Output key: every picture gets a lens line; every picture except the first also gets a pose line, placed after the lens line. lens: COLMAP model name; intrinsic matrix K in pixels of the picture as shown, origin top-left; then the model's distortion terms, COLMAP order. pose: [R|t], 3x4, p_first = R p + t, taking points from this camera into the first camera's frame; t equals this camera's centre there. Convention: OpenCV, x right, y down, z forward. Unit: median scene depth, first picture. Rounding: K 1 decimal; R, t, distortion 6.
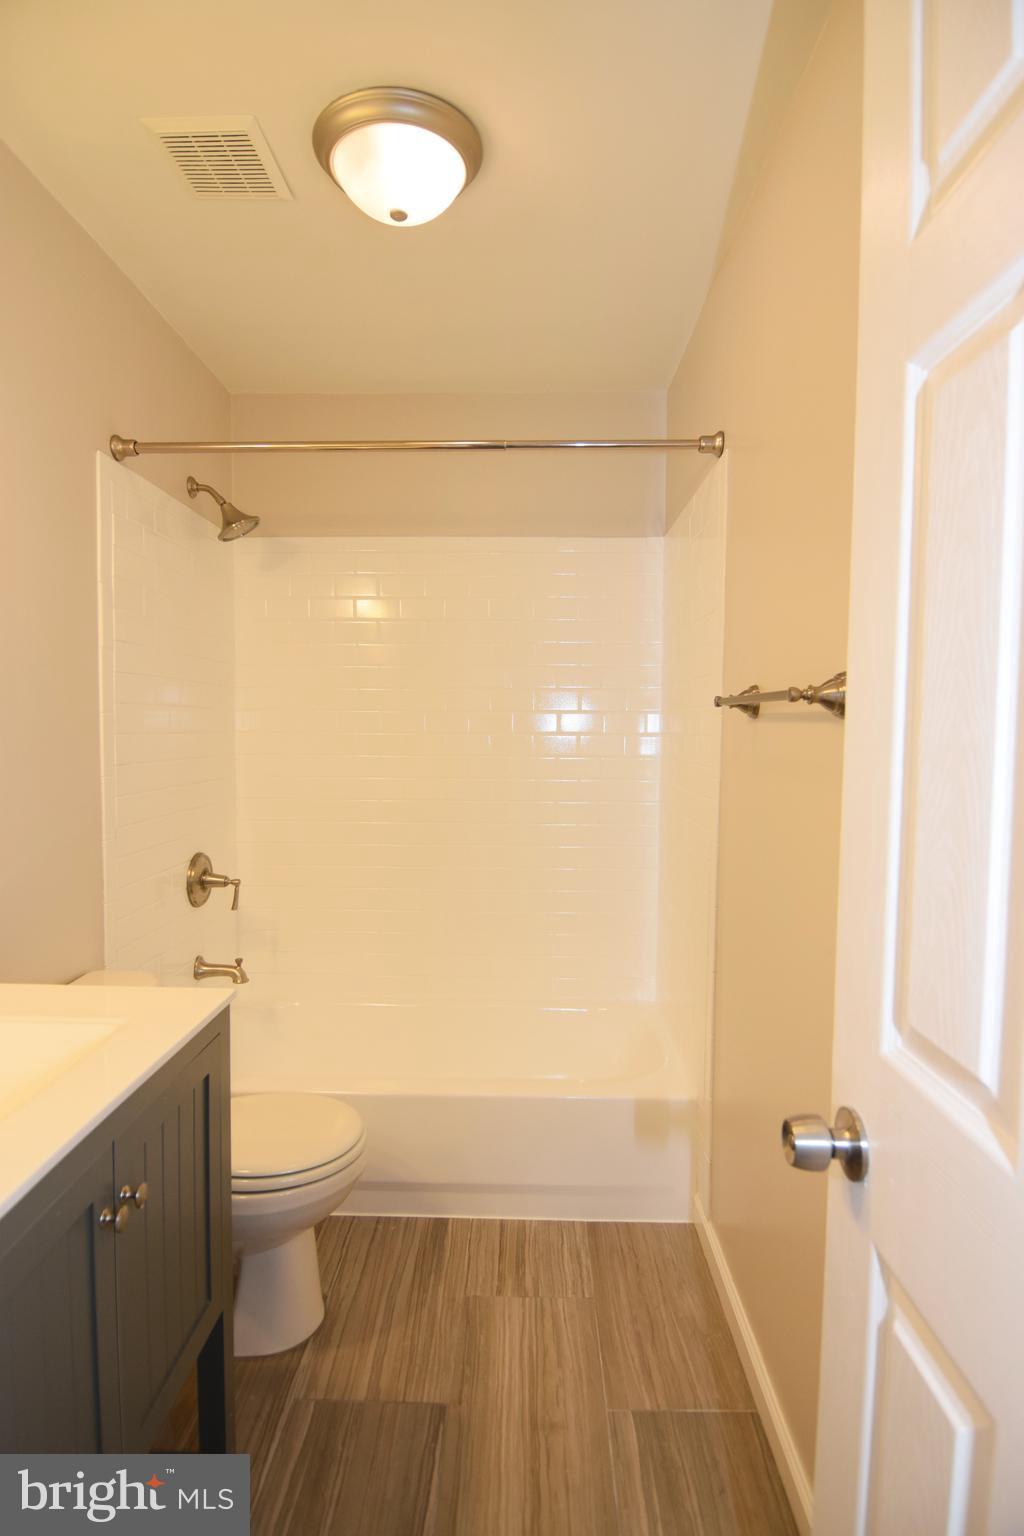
lens RADIAL K [[808.4, 0, 512.0], [0, 808.4, 768.0], [0, 0, 1]] dist [-0.026623, -0.000477]
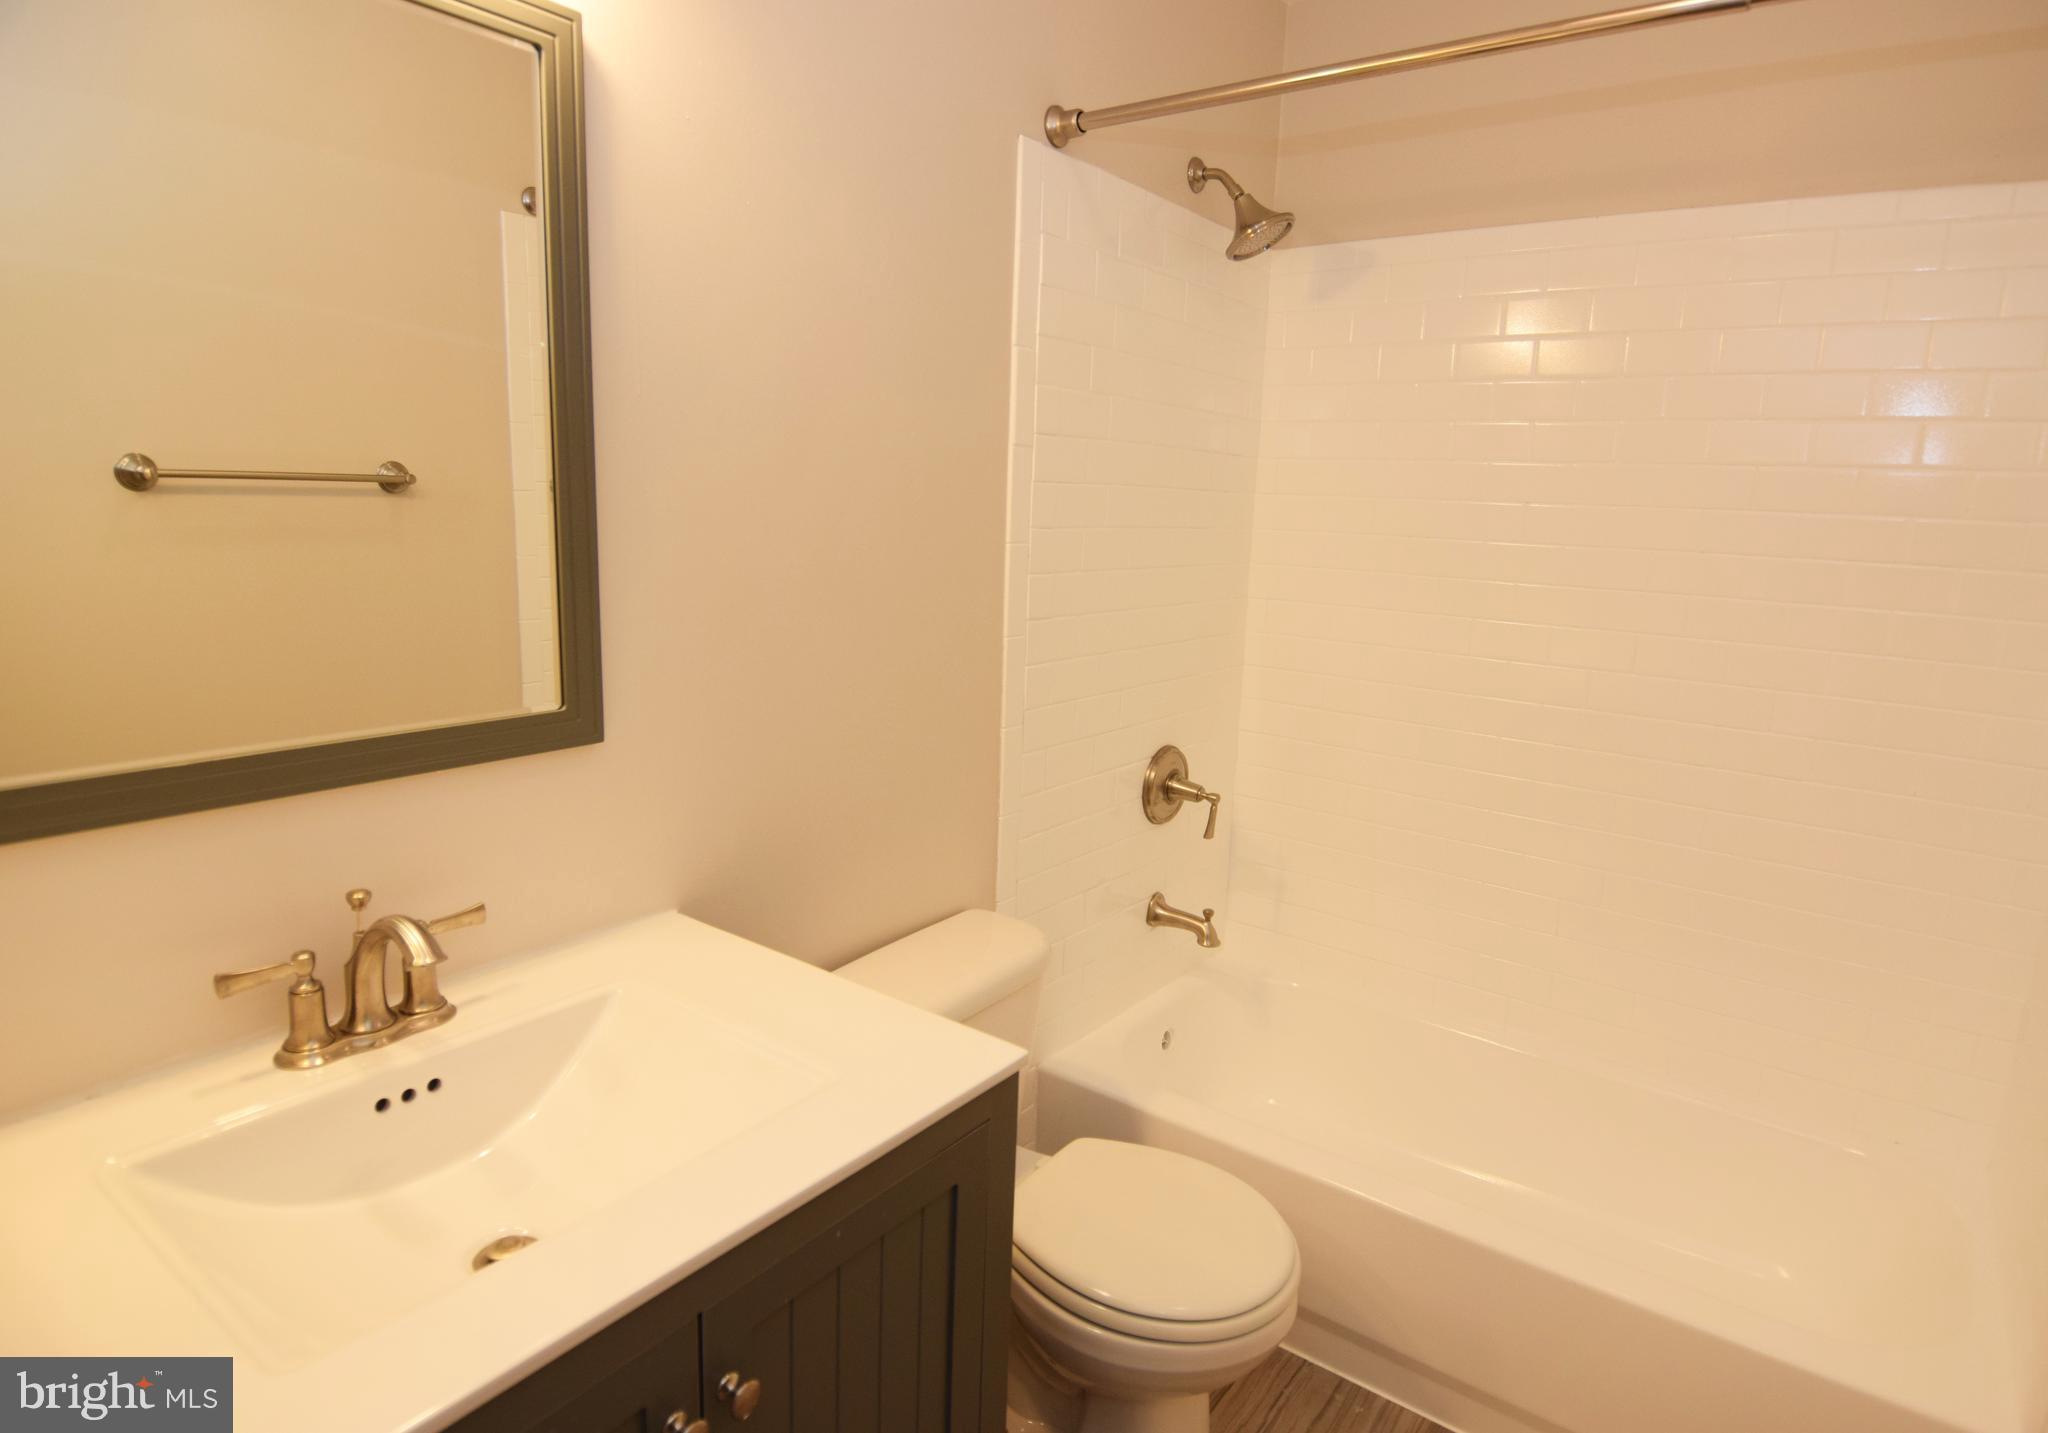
lens RADIAL K [[1135.4, 0, 1028.4], [0, 1135.4, 726.3], [0, 0, 1]] dist [-0.020136, -0.000713]
pose [[0.816050, 0.132273, -0.562642, 0.050320], [-0.058801, 0.987410, 0.146847, -0.044813], [0.574983, -0.086751, 0.813554, 0.165480]]
